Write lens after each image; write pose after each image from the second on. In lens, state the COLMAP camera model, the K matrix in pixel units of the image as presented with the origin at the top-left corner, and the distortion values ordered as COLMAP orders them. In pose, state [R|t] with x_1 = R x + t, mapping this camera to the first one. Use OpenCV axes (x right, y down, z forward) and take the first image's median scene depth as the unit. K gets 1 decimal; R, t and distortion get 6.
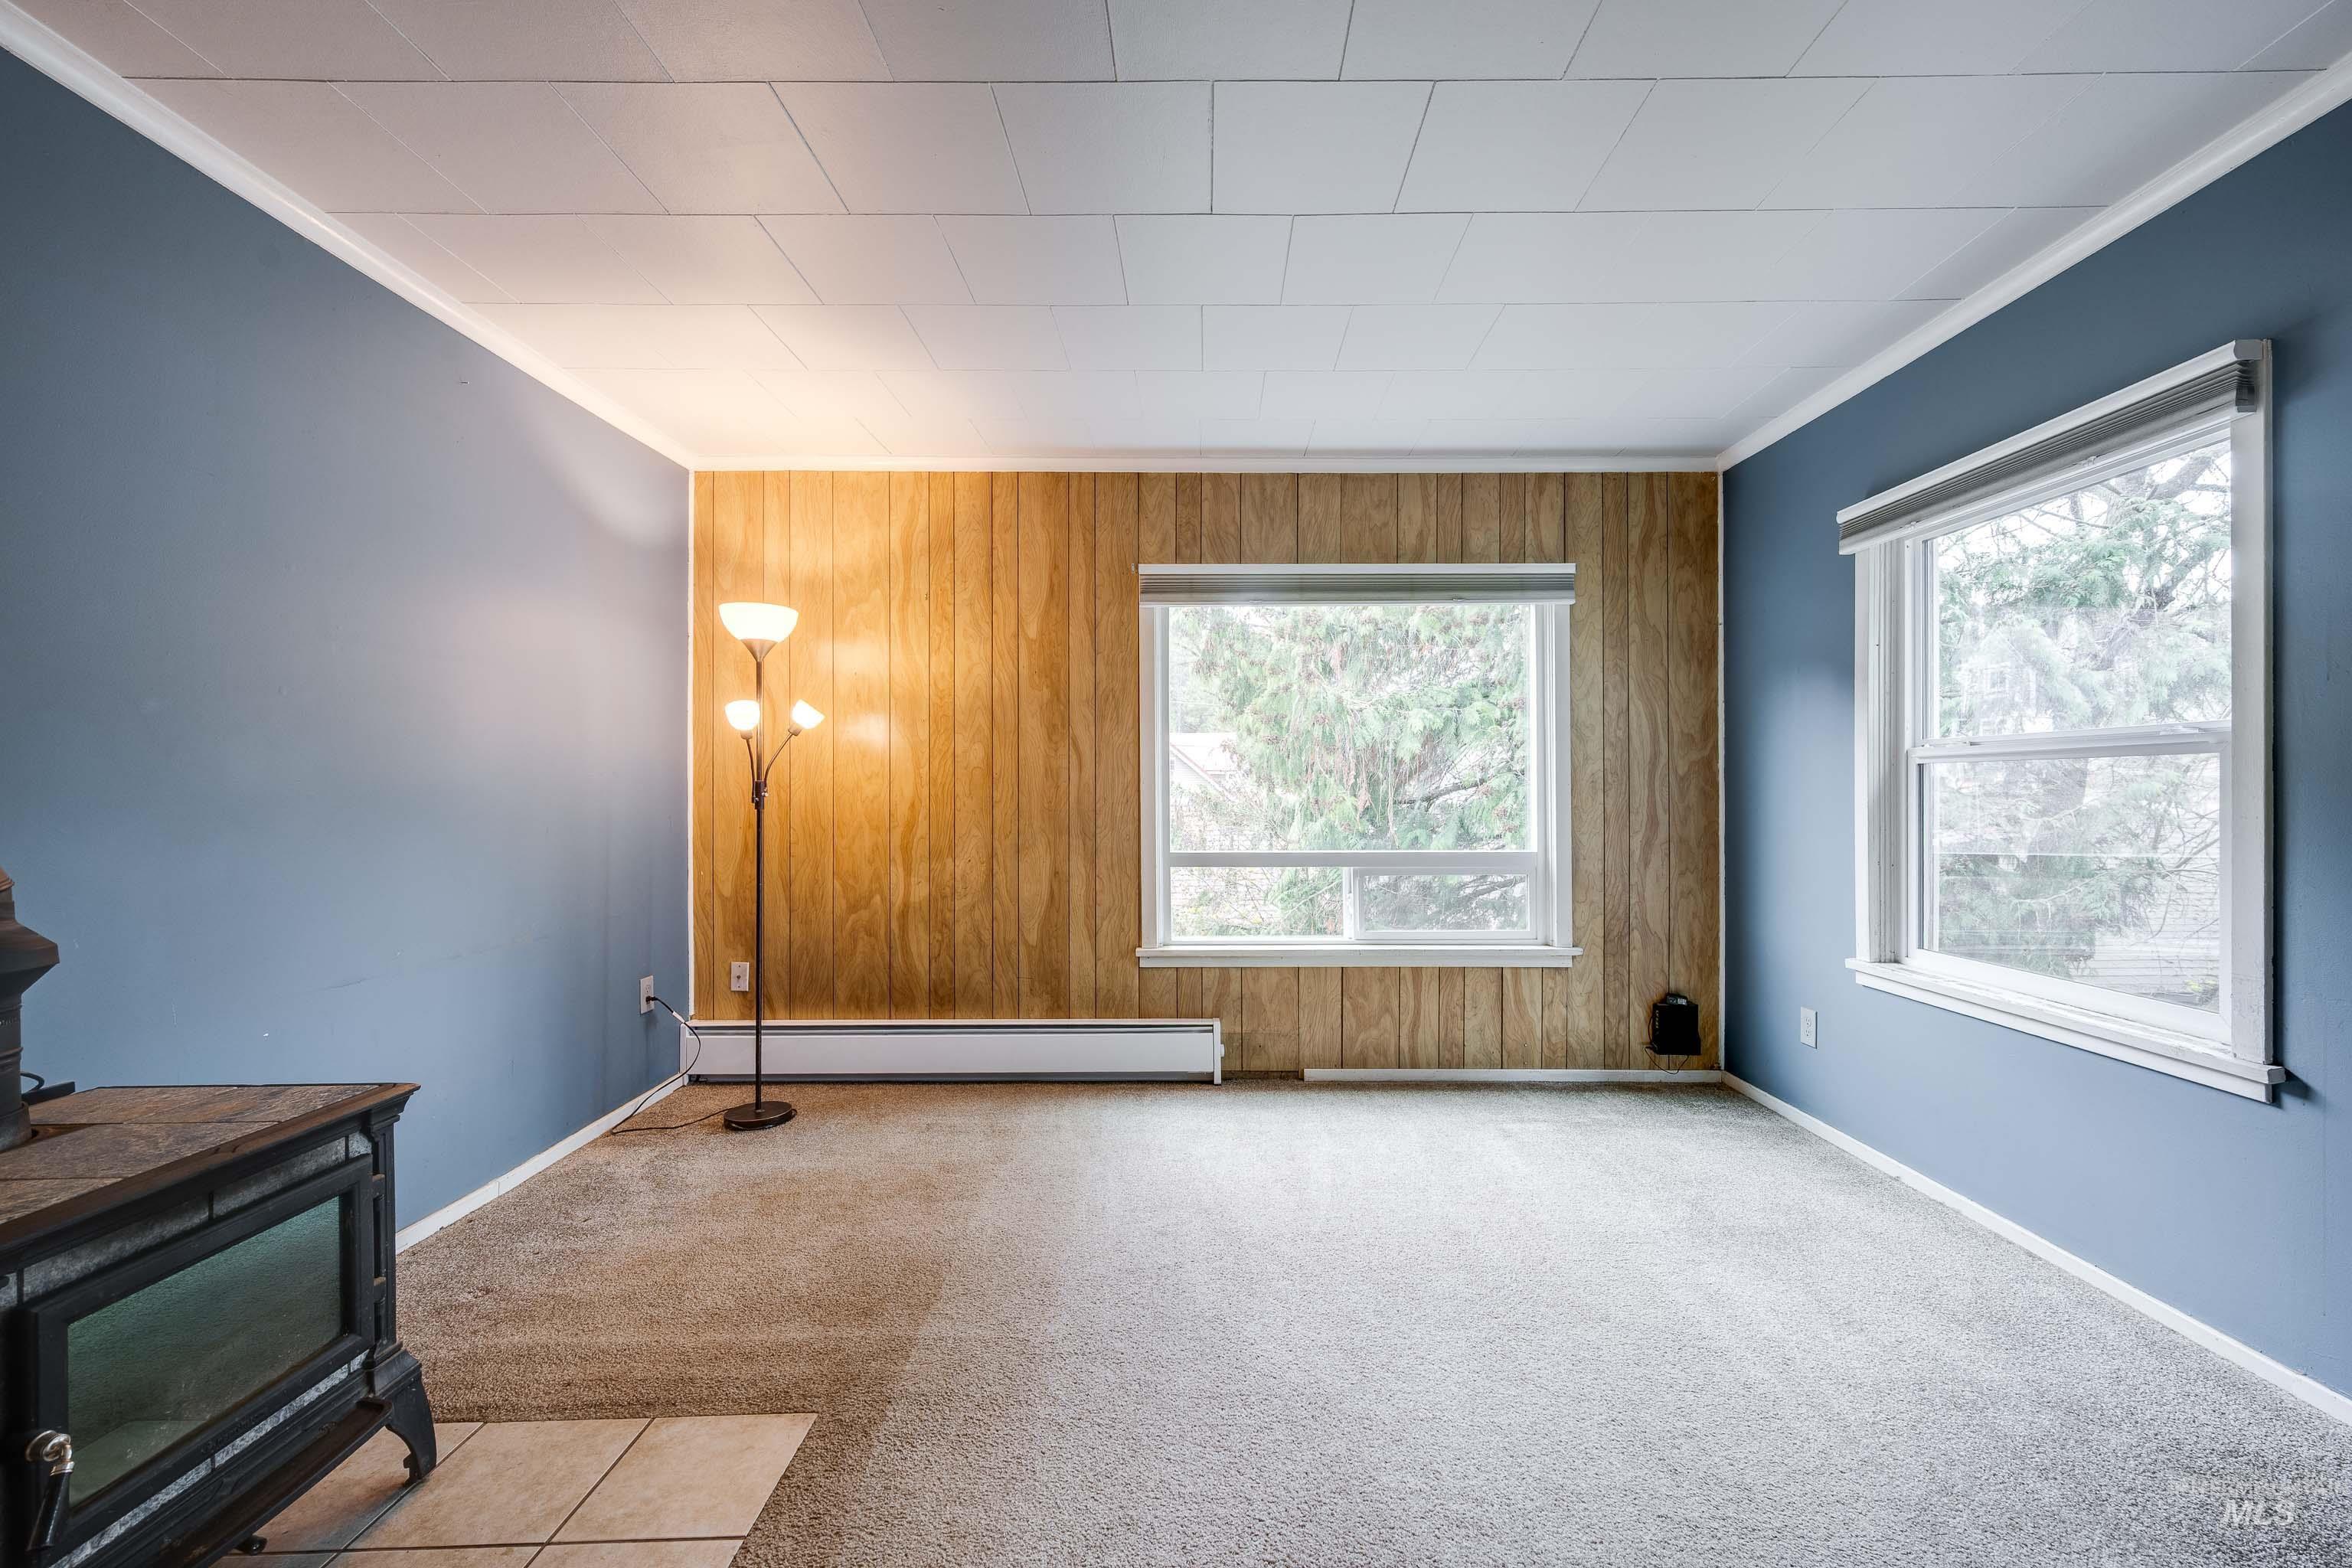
lens RADIAL K [[935.3, 0, 1164.7], [0, 935.3, 772.9], [0, 0, 1]] dist [0.000917, -0.000566]
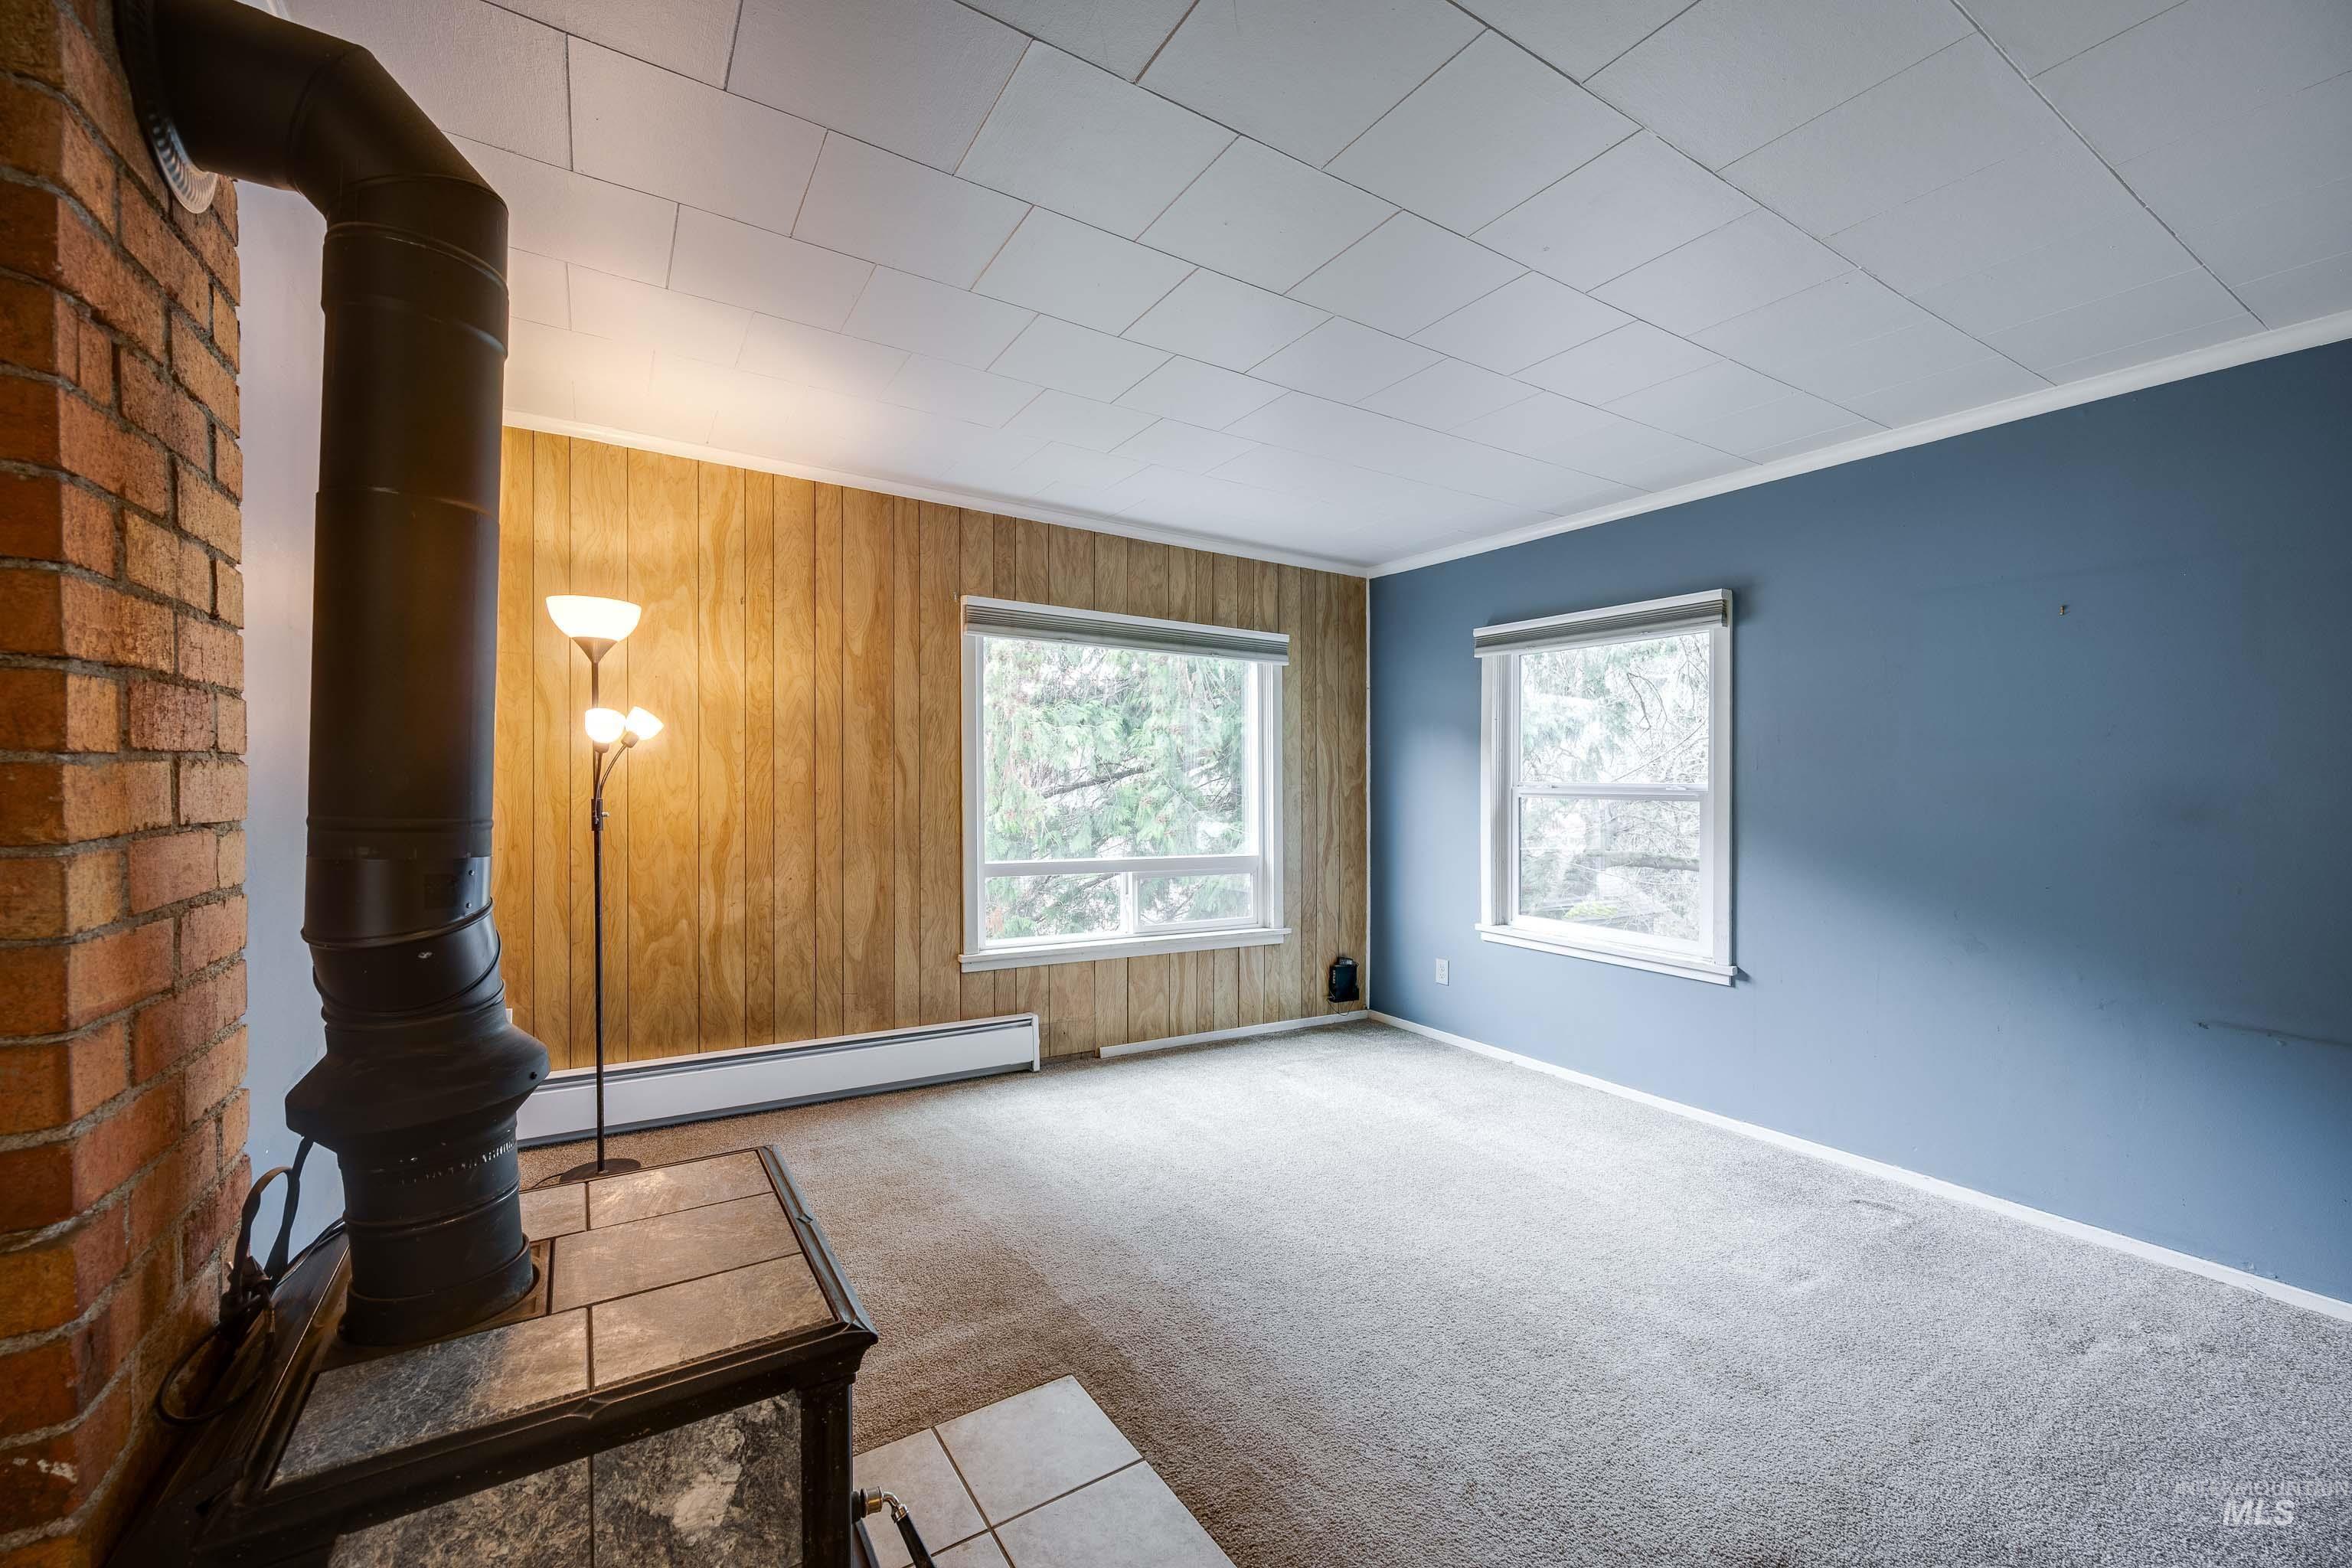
lens RADIAL K [[935.3, 0, 1122.3], [0, 935.3, 760.3], [0, 0, 1]] dist [0.000917, -0.000566]
pose [[0.860570, 0.026995, 0.508616, -0.413027], [-0.025690, 0.999624, -0.009588, -0.028861], [-0.508684, -0.004815, 0.860940, -0.011289]]
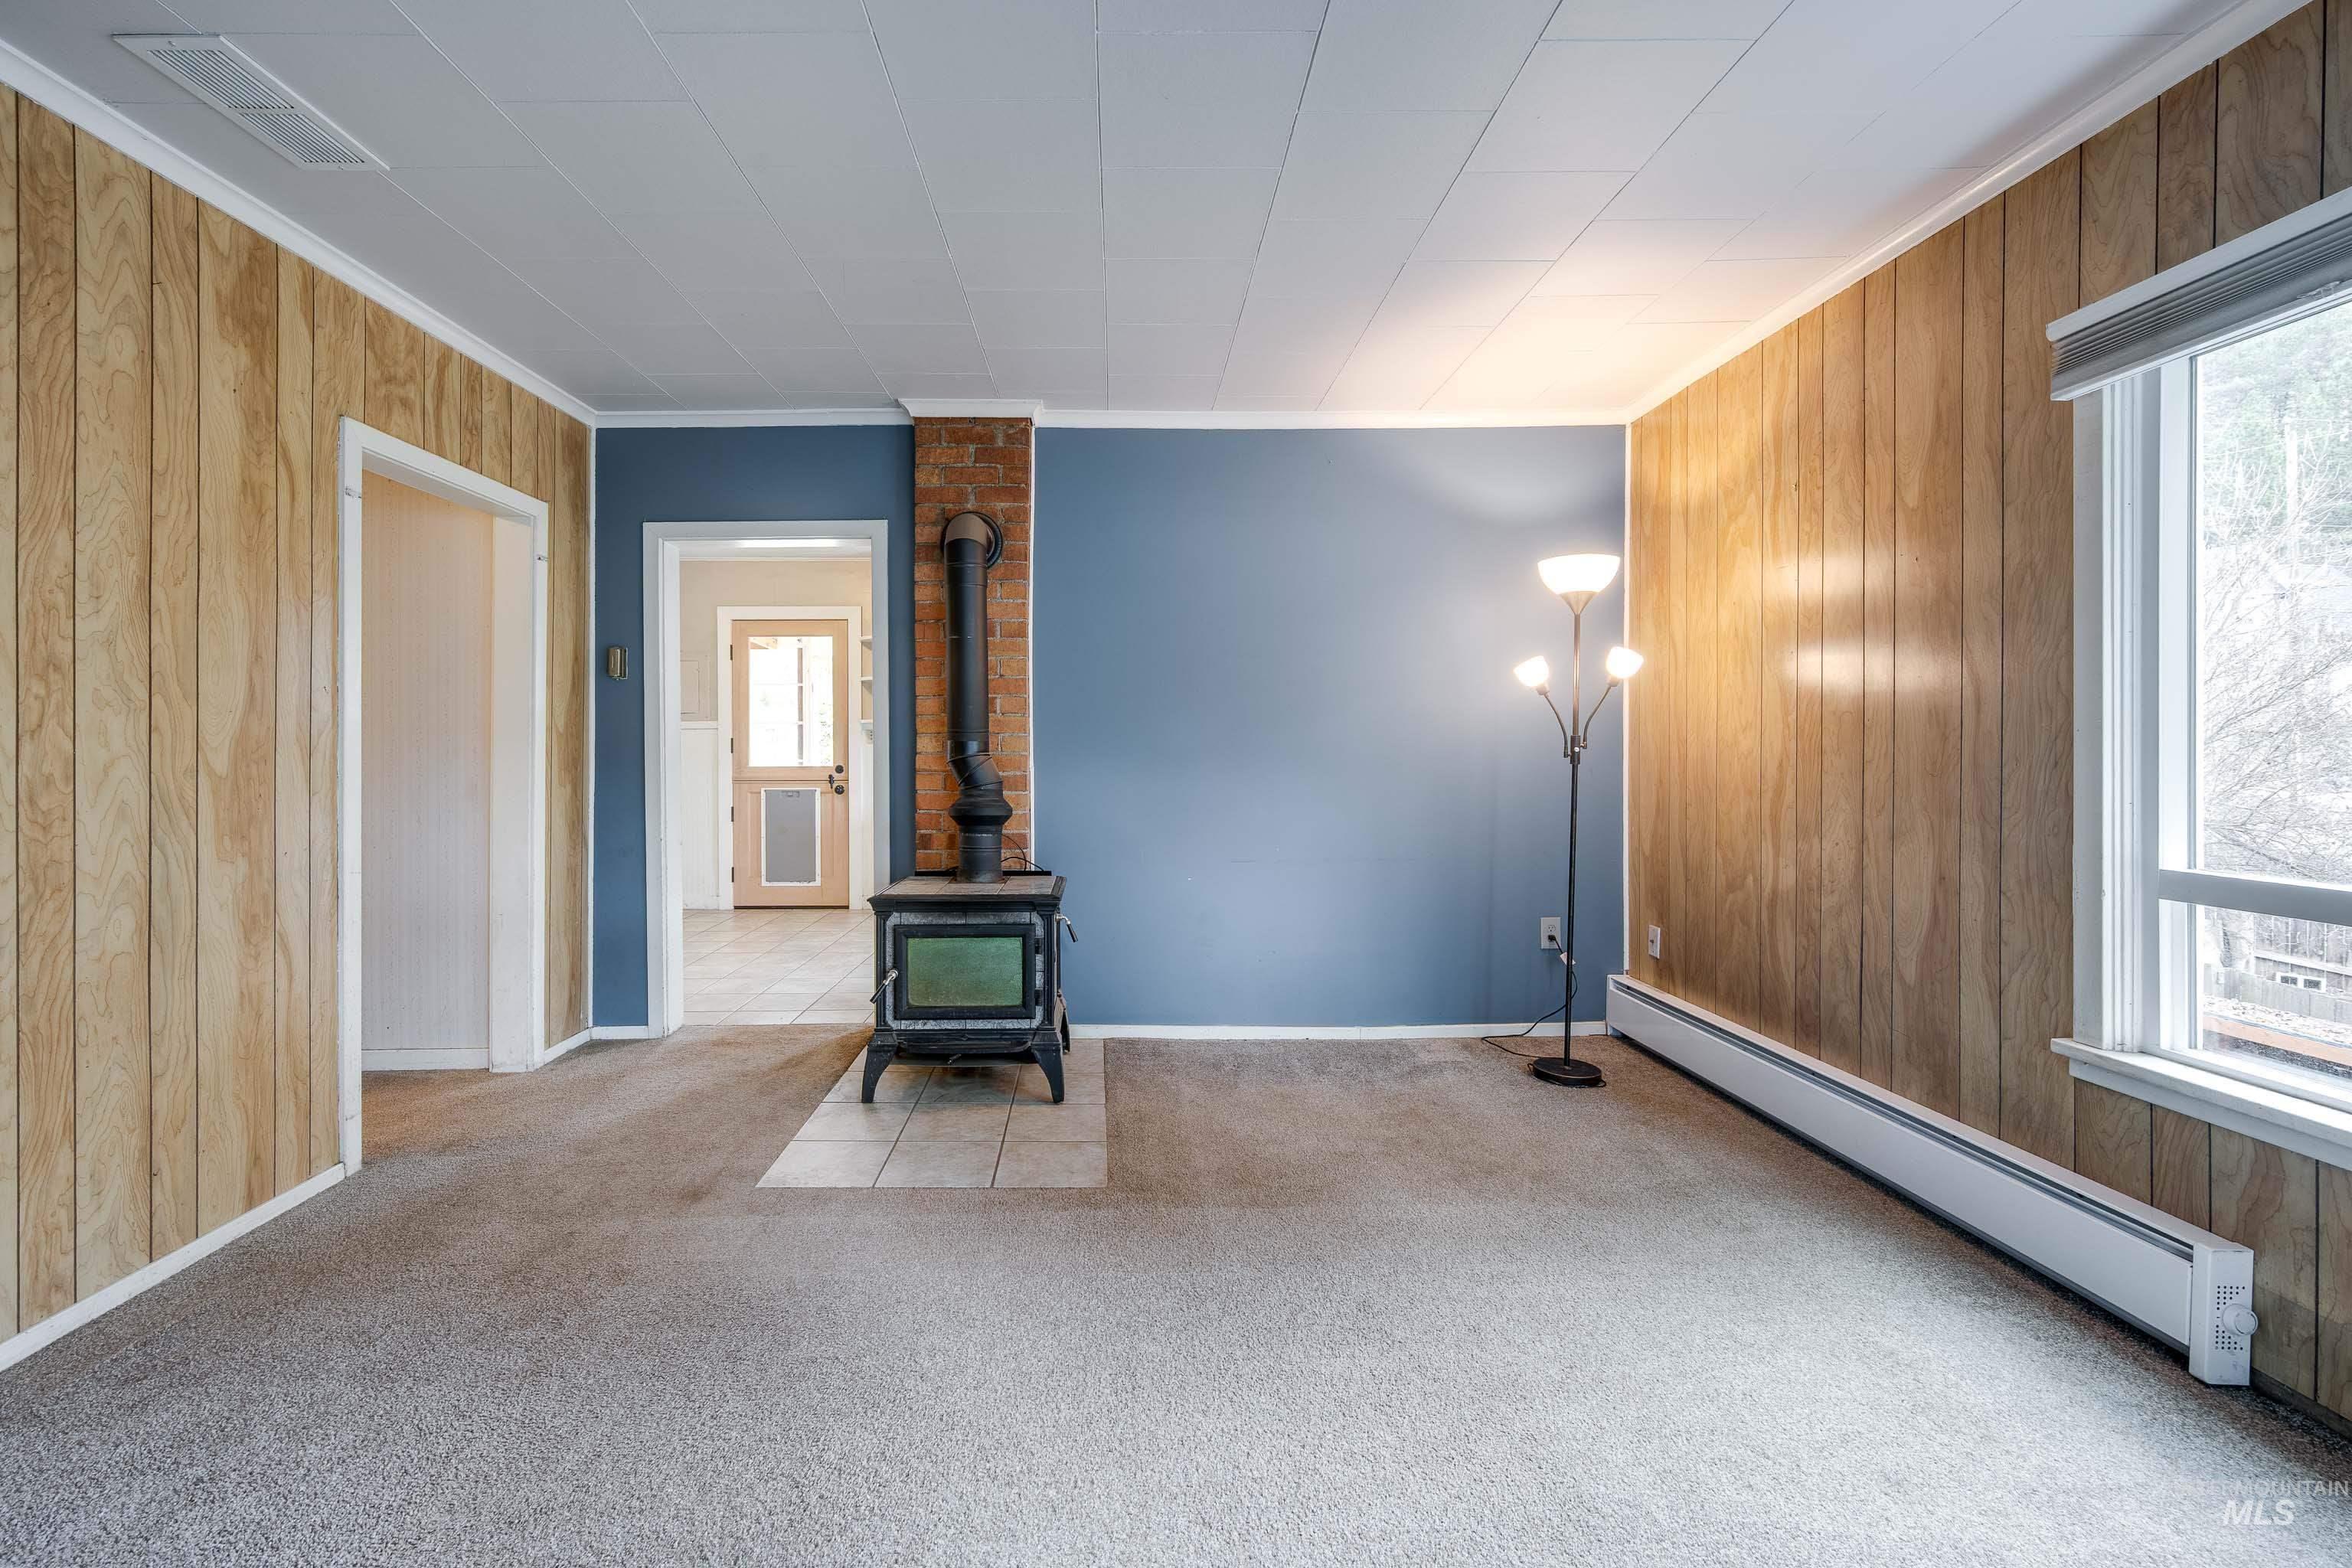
lens RADIAL K [[935.3, 0, 1126.0], [0, 935.3, 717.7], [0, 0, 1]] dist [0.000917, -0.000566]
pose [[0.041352, -0.030115, -0.998691, 0.483473], [0.026303, 0.999232, -0.029042, 0.005108], [0.998798, -0.025068, 0.042112, 0.438762]]
